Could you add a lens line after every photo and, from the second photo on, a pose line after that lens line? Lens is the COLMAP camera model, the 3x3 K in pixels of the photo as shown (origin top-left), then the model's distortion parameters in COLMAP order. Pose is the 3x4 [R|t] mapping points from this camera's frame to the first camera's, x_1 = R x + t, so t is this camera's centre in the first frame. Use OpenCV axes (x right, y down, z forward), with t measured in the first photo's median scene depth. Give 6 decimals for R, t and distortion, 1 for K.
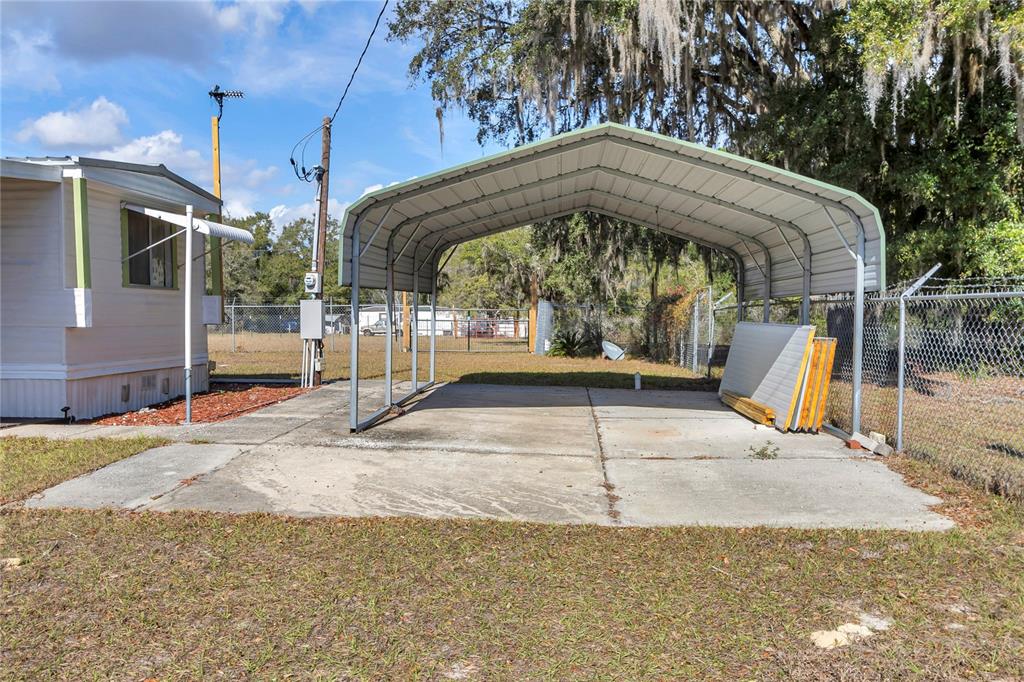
lens RADIAL K [[876.2, 0, 512.0], [0, 876.2, 341.0], [0, 0, 1]] dist [0.007454, 0.006367]
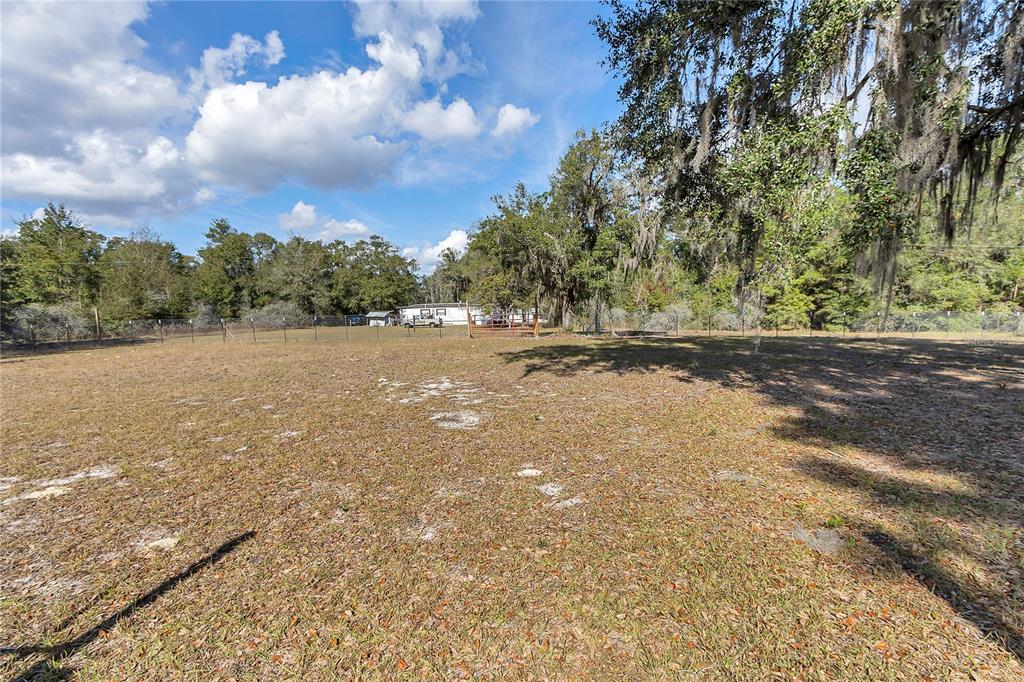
lens RADIAL K [[474.0, 0, 510.9], [0, 474.0, 344.4], [0, 0, 1]] dist [0.001193, 0.000231]
pose [[0.999636, -0.026471, -0.005187, -0.072578], [0.026697, 0.998393, 0.049988, -0.073891], [0.003855, -0.050108, 0.998736, 1.903017]]
